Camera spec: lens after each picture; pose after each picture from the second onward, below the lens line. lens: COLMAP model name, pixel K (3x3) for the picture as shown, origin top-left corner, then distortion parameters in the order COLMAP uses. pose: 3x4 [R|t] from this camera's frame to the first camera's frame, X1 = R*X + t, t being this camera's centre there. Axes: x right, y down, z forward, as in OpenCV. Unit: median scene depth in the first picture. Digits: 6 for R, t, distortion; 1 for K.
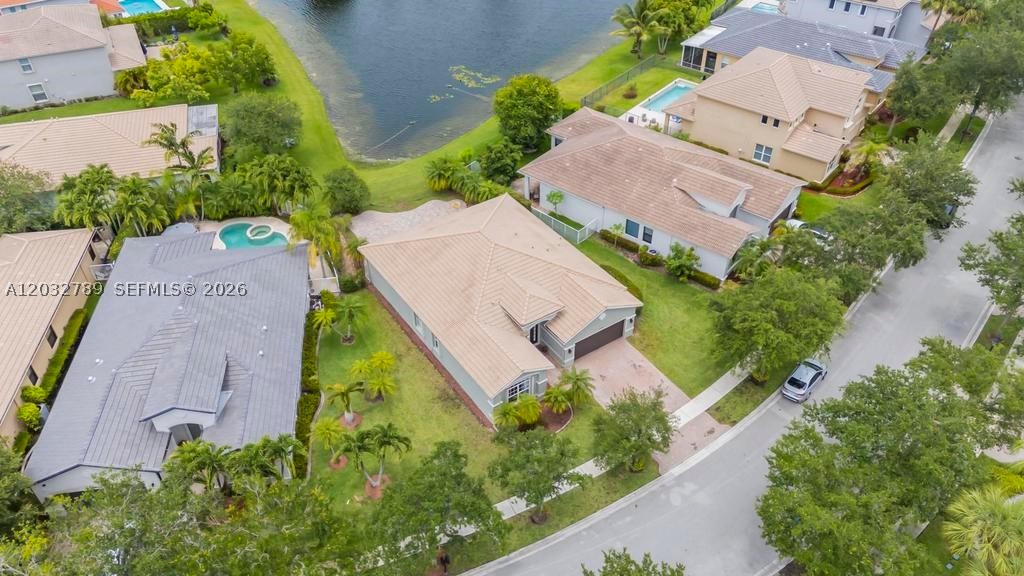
lens RADIAL K [[751.6, 0, 512.0], [0, 751.6, 288.0], [0, 0, 1]] dist [0.068451, 0.001124]
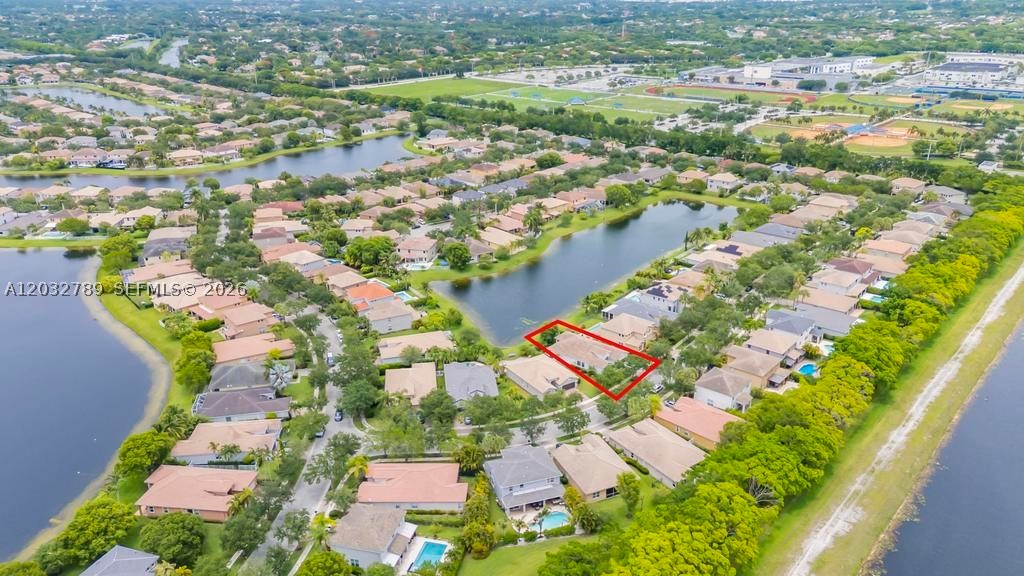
lens RADIAL K [[751.6, 0, 512.0], [0, 751.6, 288.0], [0, 0, 1]] dist [0.068451, 0.001124]
pose [[0.999881, -0.000350, -0.015394, -0.096665], [-0.004327, 0.953078, -0.302694, 0.624908], [0.014778, 0.302725, 0.952963, -2.370711]]
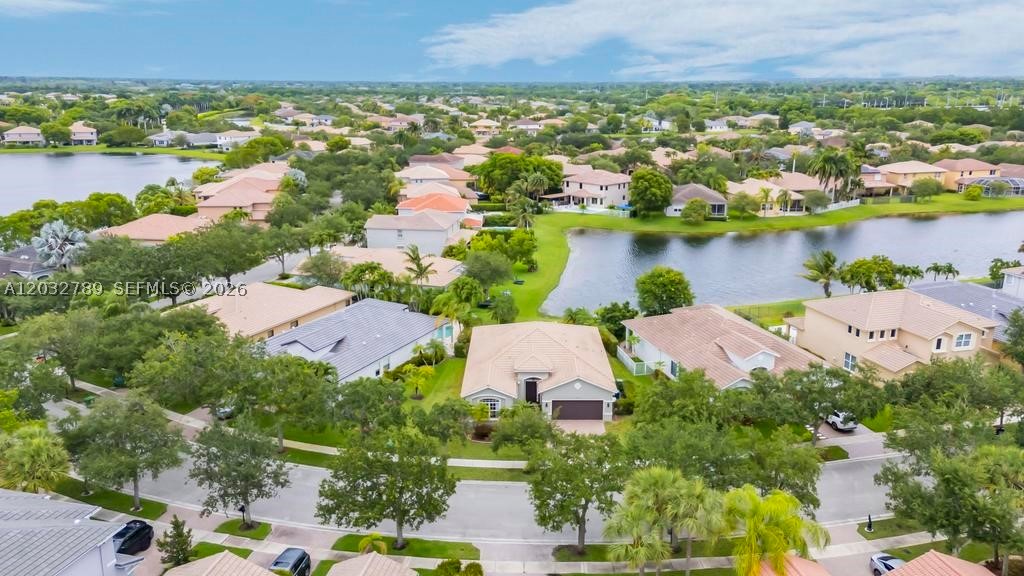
lens RADIAL K [[751.6, 0, 512.0], [0, 751.6, 288.0], [0, 0, 1]] dist [0.068451, 0.001124]
pose [[0.822279, 0.151898, -0.548438, 0.561497], [-0.362205, 0.883011, -0.298494, 0.249785], [0.438936, 0.444092, 0.781100, -0.116691]]
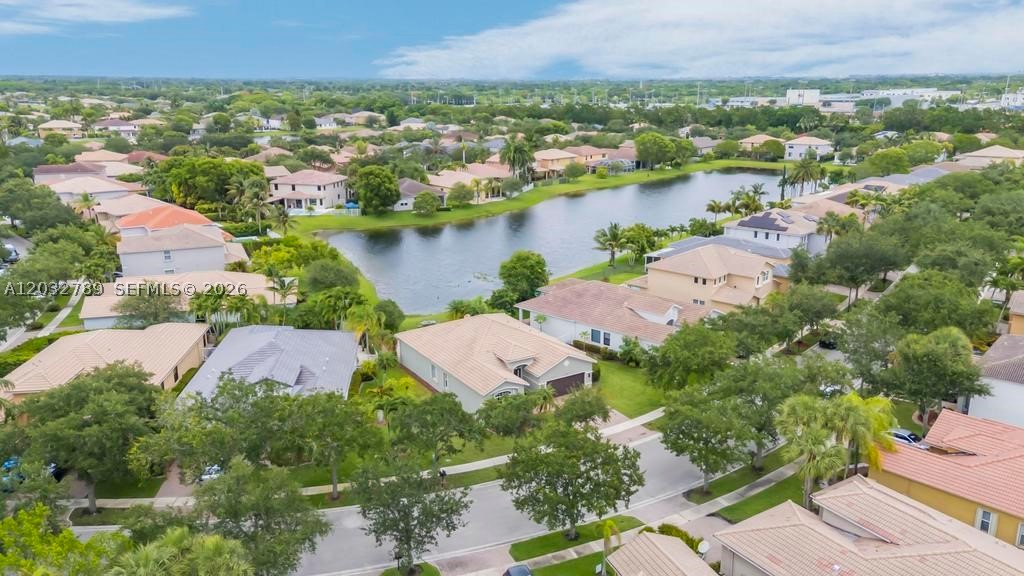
lens RADIAL K [[751.6, 0, 512.0], [0, 751.6, 288.0], [0, 0, 1]] dist [0.068451, 0.001124]
pose [[0.999344, 0.011168, -0.034437, 0.051600], [-0.024188, 0.913743, -0.405572, 0.372451], [0.026937, 0.406139, 0.913414, -0.258702]]
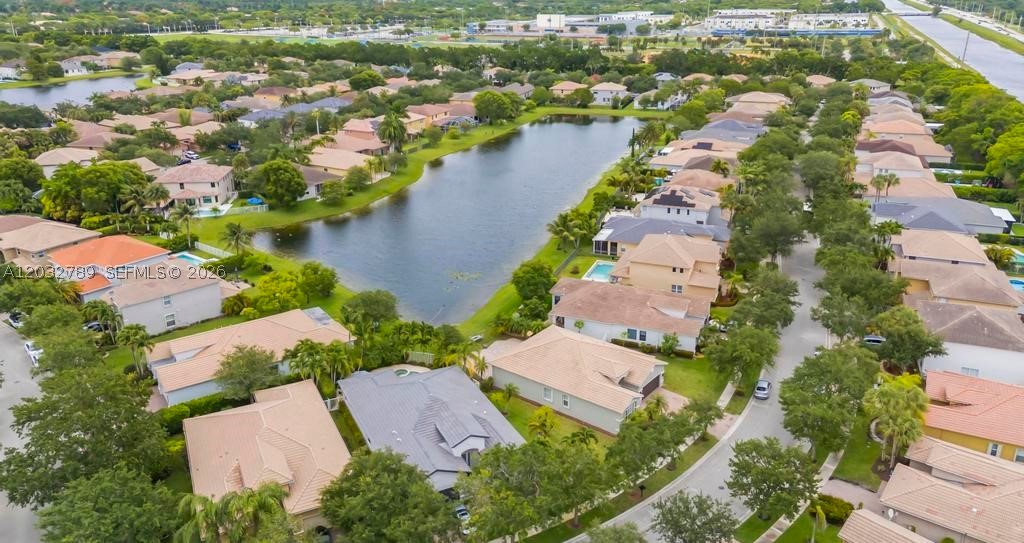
lens RADIAL K [[756.6, 0, 511.4], [0, 756.6, 256.6], [0, 0, 1]] dist [0.062134, 0.001562]
pose [[0.951942, -0.104480, 0.287907, -0.521351], [0.195937, 0.930237, -0.310272, 0.213787], [-0.235404, 0.351772, 0.906003, -0.472765]]
